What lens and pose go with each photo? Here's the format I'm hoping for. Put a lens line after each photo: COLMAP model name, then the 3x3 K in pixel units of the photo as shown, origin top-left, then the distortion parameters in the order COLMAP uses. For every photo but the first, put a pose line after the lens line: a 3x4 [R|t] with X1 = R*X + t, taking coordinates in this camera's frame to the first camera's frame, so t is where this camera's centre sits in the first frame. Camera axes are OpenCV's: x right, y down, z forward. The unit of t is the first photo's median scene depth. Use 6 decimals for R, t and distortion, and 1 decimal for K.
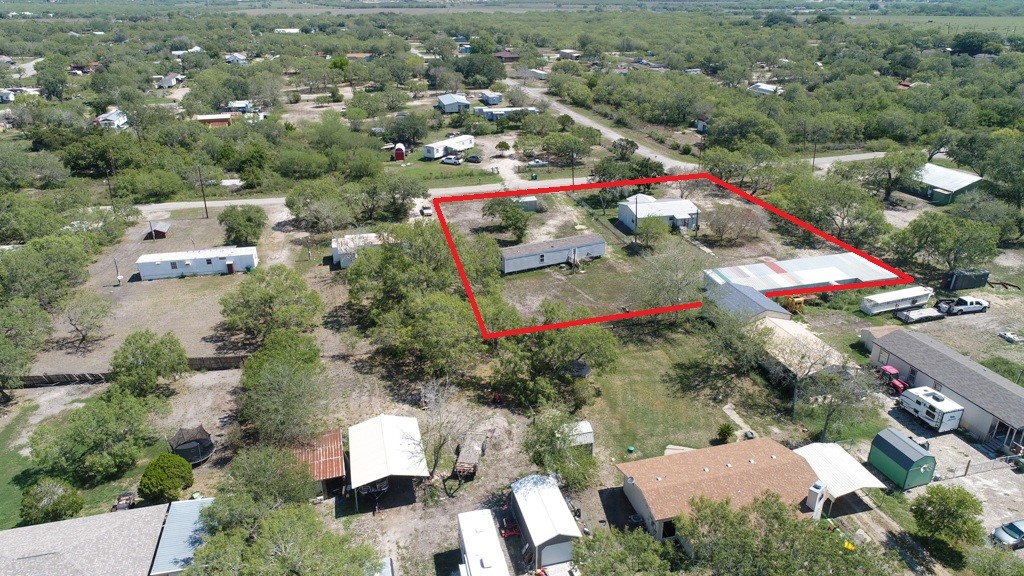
lens RADIAL K [[673.7, 0, 510.3], [0, 673.7, 286.2], [0, 0, 1]] dist [-0.002482, 0.001039]
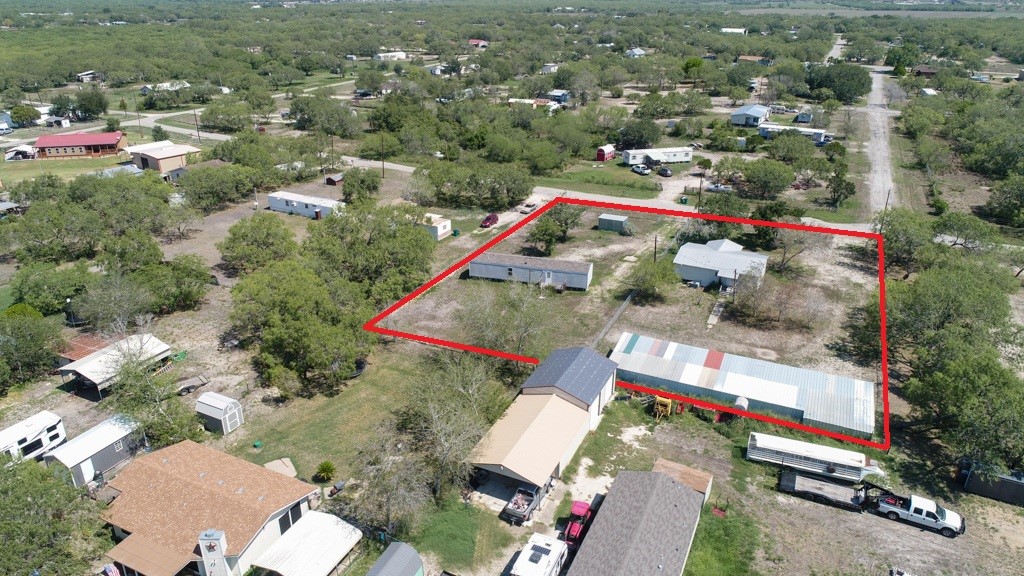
lens RADIAL K [[673.7, 0, 510.9], [0, 673.7, 289.6], [0, 0, 1]] dist [-0.002482, 0.001039]
pose [[0.758400, 0.270669, -0.592932, 0.569422], [-0.267739, 0.958775, 0.095217, -0.099757], [0.594261, 0.086538, 0.799603, 0.225699]]
